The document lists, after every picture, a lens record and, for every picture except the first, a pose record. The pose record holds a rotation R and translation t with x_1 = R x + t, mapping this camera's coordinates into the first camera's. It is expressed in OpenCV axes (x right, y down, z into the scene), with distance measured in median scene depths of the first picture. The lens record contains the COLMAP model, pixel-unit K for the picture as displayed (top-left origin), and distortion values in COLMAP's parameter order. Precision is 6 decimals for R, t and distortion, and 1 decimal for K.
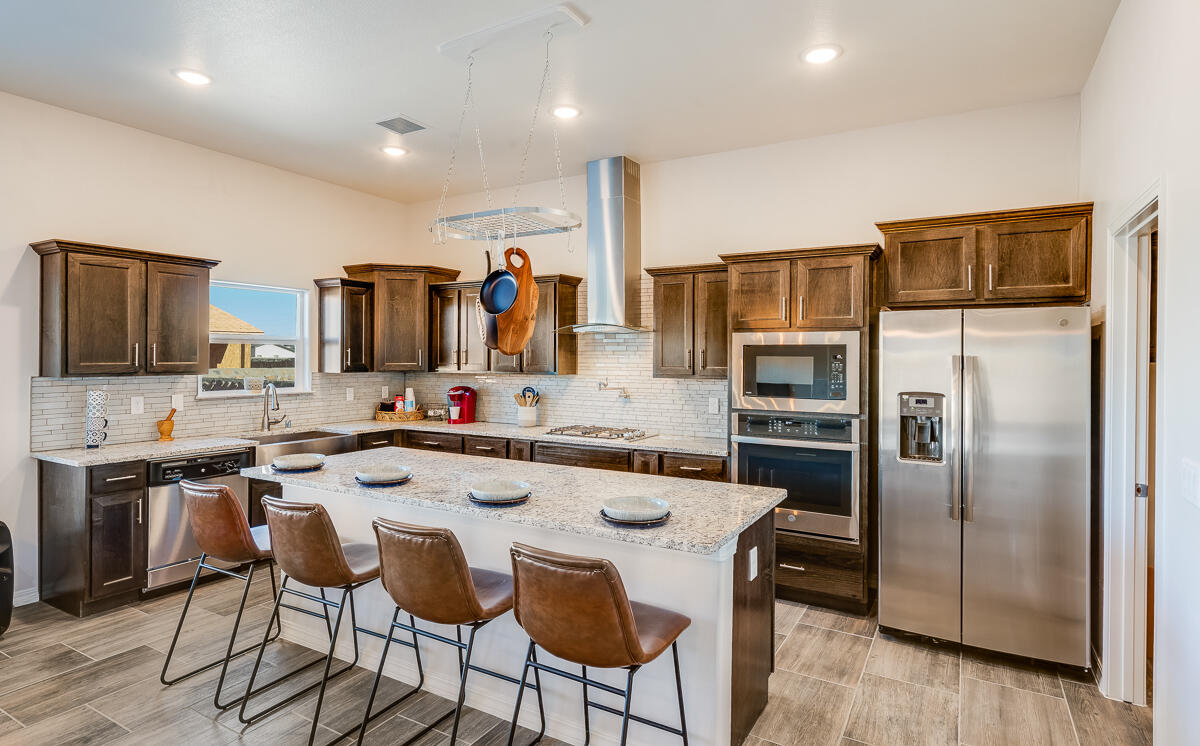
lens RADIAL K [[631.7, 0, 599.1], [0, 631.7, 369.8], [0, 0, 1]] dist [0.010890, -0.001720]
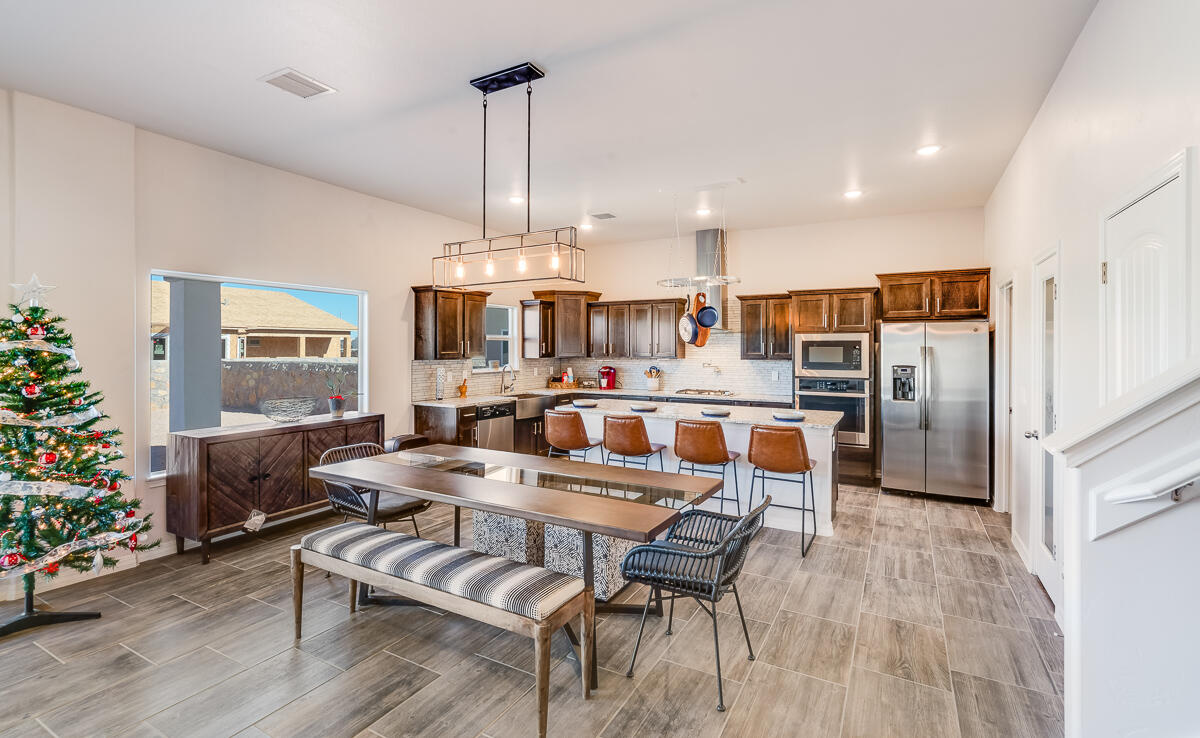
lens RADIAL K [[540.2, 0, 600.6], [0, 540.2, 357.6], [0, 0, 1]] dist [0.000940, 0.000424]
pose [[0.999826, -0.004267, 0.018141, -0.397643], [0.004286, 0.999990, -0.001044, 0.008542], [-0.018136, 0.001122, 0.999835, -0.562153]]
